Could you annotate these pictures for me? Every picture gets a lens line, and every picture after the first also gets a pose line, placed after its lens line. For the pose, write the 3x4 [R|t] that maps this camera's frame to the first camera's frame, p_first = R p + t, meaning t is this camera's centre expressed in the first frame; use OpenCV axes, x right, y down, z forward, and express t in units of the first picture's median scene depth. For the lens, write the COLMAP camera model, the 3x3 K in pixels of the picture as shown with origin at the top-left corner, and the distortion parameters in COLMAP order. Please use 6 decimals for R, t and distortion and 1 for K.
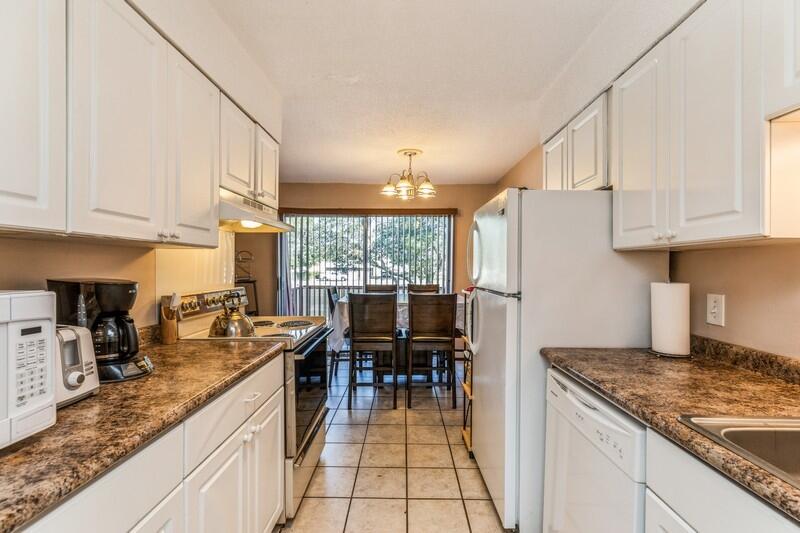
lens RADIAL K [[370.6, 0, 400.0], [0, 370.6, 266.5], [0, 0, 1]] dist [0.002391, 0.000313]
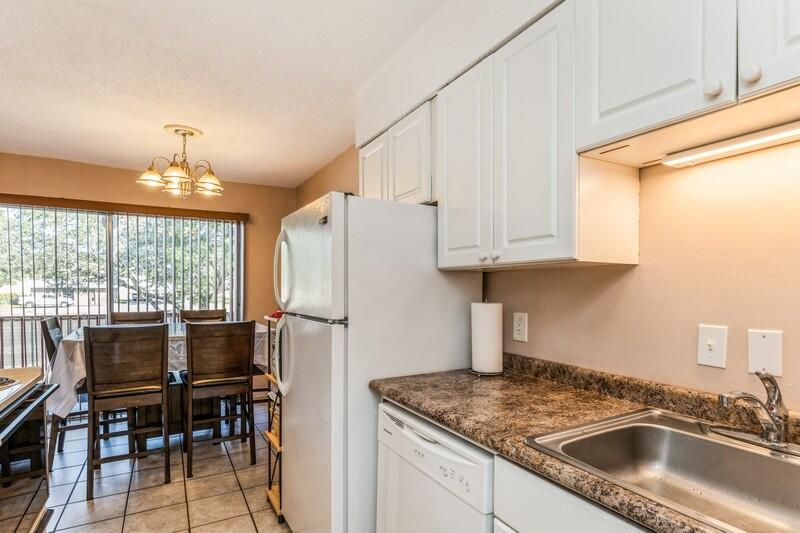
lens RADIAL K [[415.4, 0, 401.7], [0, 415.4, 296.4], [0, 0, 1]] dist [-0.000880, -0.000671]
pose [[0.859879, -0.013848, 0.510310, -0.048281], [0.000612, 0.999659, 0.026095, -0.003236], [-0.510497, -0.022127, 0.859595, 0.123343]]
